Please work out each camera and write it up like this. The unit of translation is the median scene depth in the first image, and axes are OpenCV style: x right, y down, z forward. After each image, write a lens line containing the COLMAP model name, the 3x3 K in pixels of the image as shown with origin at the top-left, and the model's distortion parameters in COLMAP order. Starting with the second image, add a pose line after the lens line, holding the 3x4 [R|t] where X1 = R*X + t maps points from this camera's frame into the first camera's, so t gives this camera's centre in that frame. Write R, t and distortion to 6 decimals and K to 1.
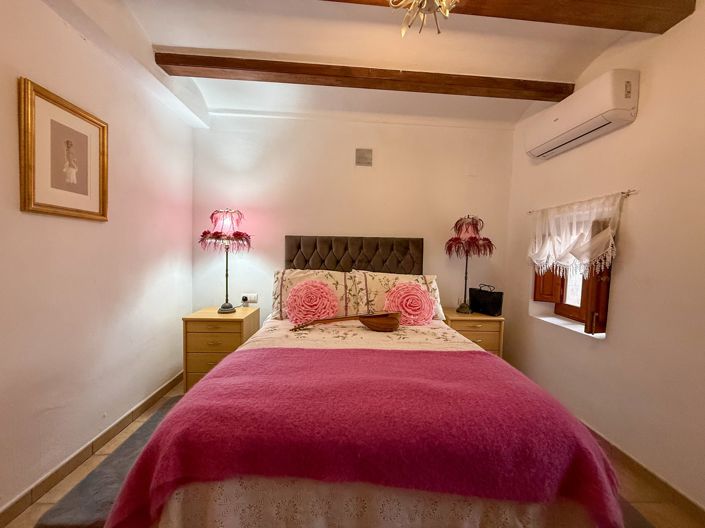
lens RADIAL K [[280.0, 0, 350.8], [0, 280.0, 264.4], [0, 0, 1]] dist [-0.000980, -0.000330]
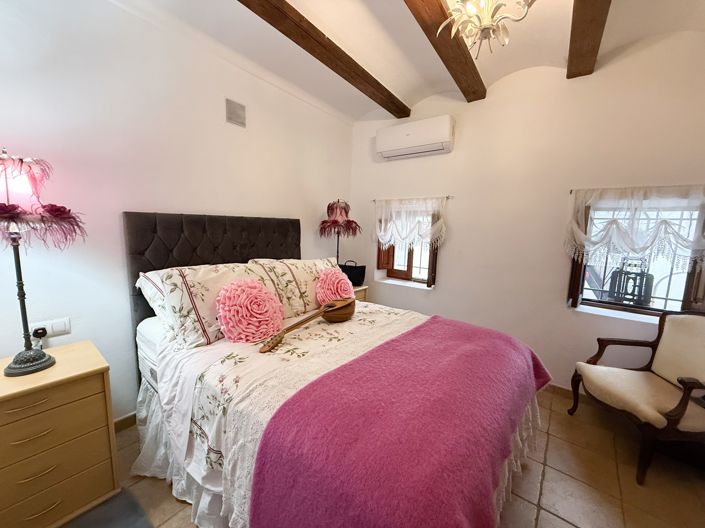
lens RADIAL K [[280.0, 0, 350.8], [0, 280.0, 264.4], [0, 0, 1]] dist [-0.000980, -0.000330]
pose [[0.644817, -0.108005, 0.756668, -0.430172], [0.026962, 0.992564, 0.118700, -0.054660], [-0.763861, -0.056139, 0.642934, 0.257798]]
